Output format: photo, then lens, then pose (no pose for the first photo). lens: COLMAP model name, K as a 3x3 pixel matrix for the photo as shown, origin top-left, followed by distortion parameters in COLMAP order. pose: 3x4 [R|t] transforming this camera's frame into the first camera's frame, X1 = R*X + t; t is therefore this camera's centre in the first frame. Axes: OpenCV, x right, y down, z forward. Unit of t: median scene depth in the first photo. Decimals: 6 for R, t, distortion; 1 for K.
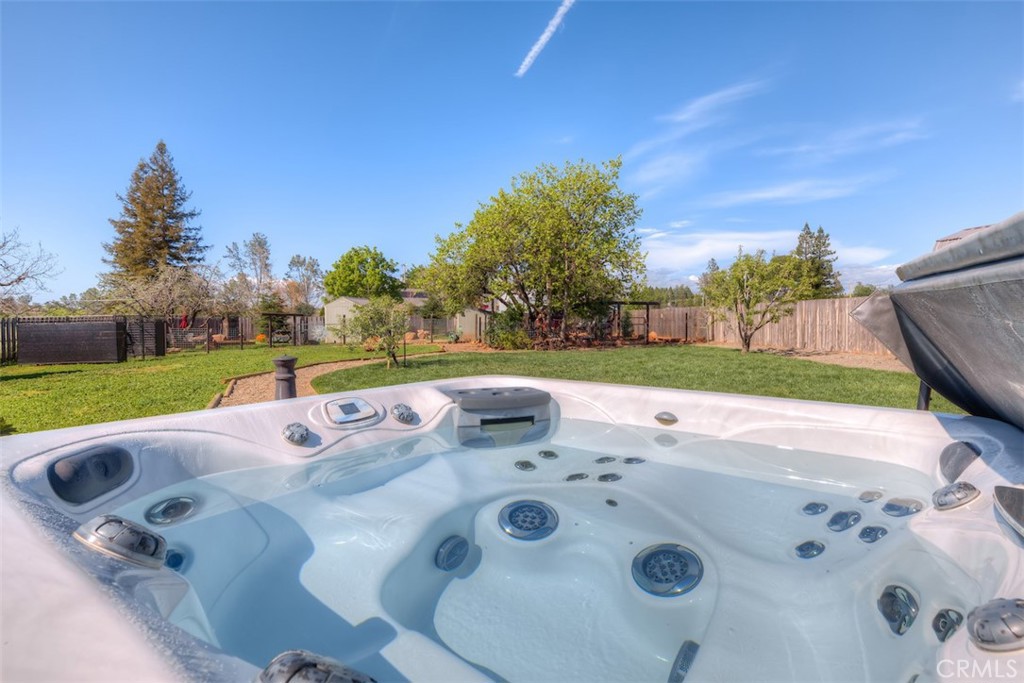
lens RADIAL K [[487.7, 0, 515.1], [0, 487.7, 328.3], [0, 0, 1]] dist [-0.000033, -0.000271]
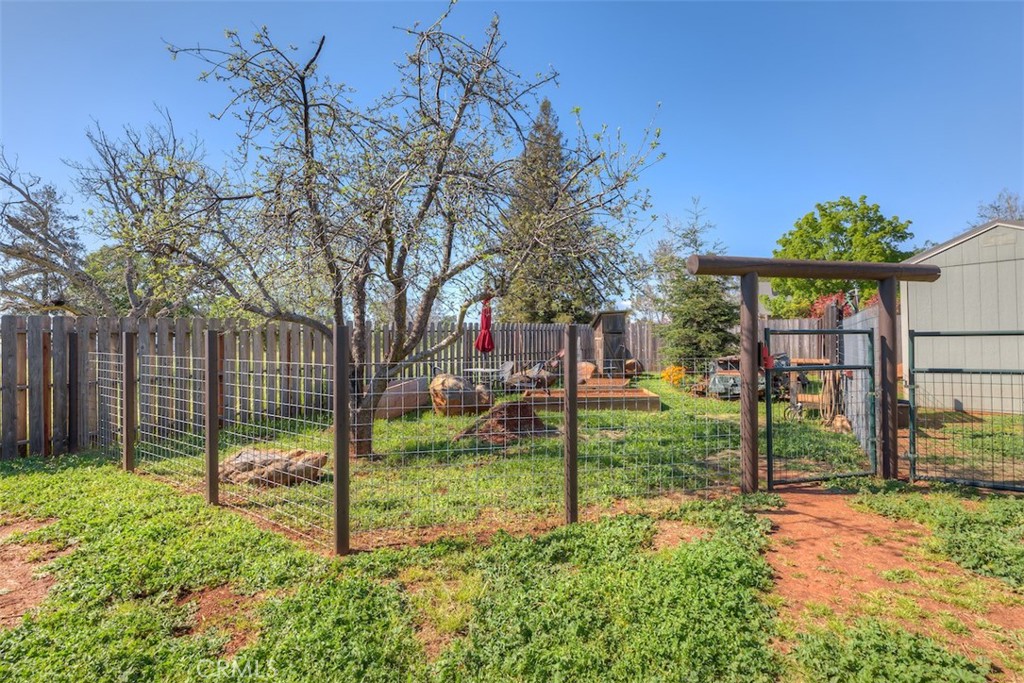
lens RADIAL K [[490.1, 0, 512.0], [0, 490.1, 341.5], [0, 0, 1]] dist [-0.002003, -0.000948]
pose [[0.707516, -0.002905, -0.706692, -0.218925], [-0.000246, 0.999990, -0.004358, -0.003187], [0.706698, 0.003257, 0.707508, 0.412984]]
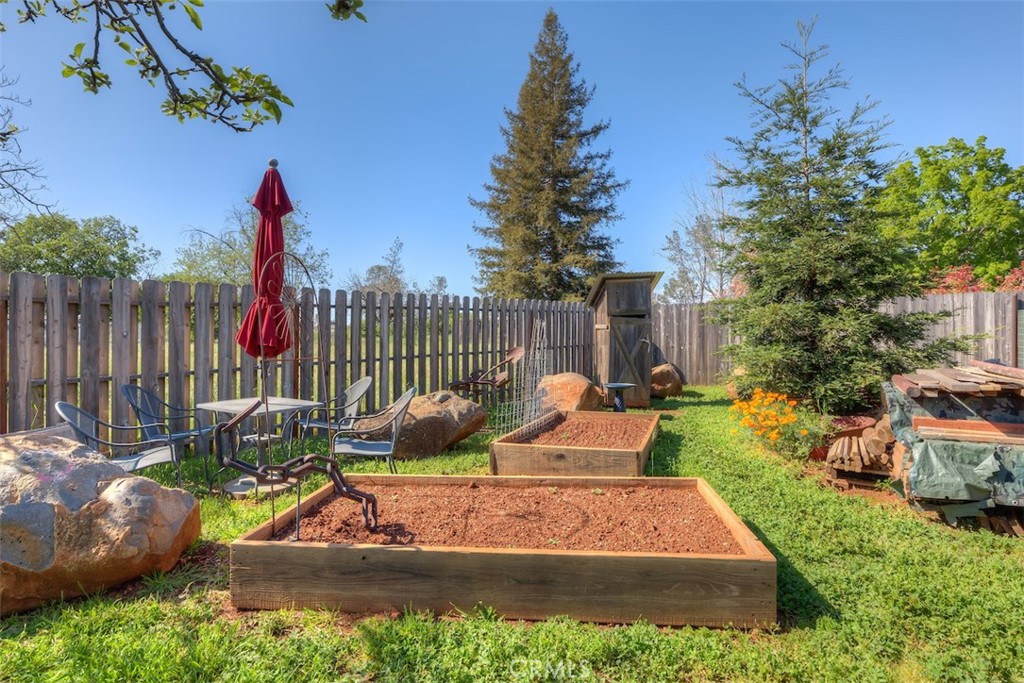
lens RADIAL K [[547.3, 0, 524.0], [0, 547.3, 328.1], [0, 0, 1]] dist [-0.009142, 0.001456]
pose [[0.699551, -0.003717, -0.714573, -0.283764], [-0.008261, 0.999878, -0.013289, -0.003238], [0.714535, 0.015200, 0.699434, 0.520344]]
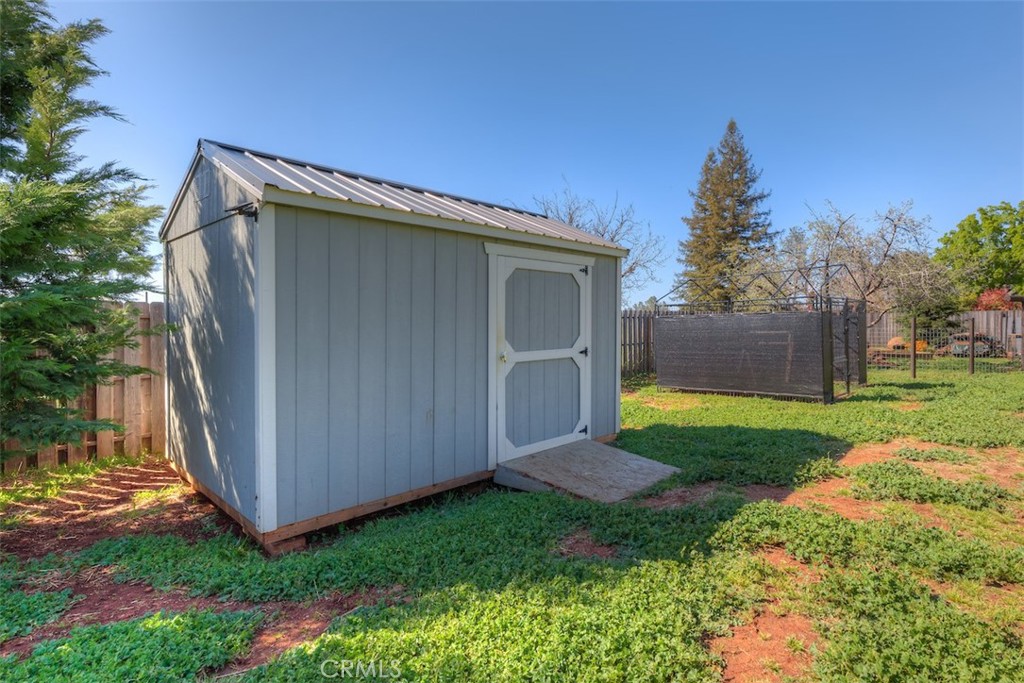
lens RADIAL K [[507.8, 0, 567.7], [0, 507.8, 332.1], [0, 0, 1]] dist [-0.001679, -0.000808]
pose [[0.644375, 0.008772, -0.764660, -0.201753], [-0.007872, 0.999957, 0.004837, 0.001107], [0.764670, 0.002903, 0.644416, 0.171219]]
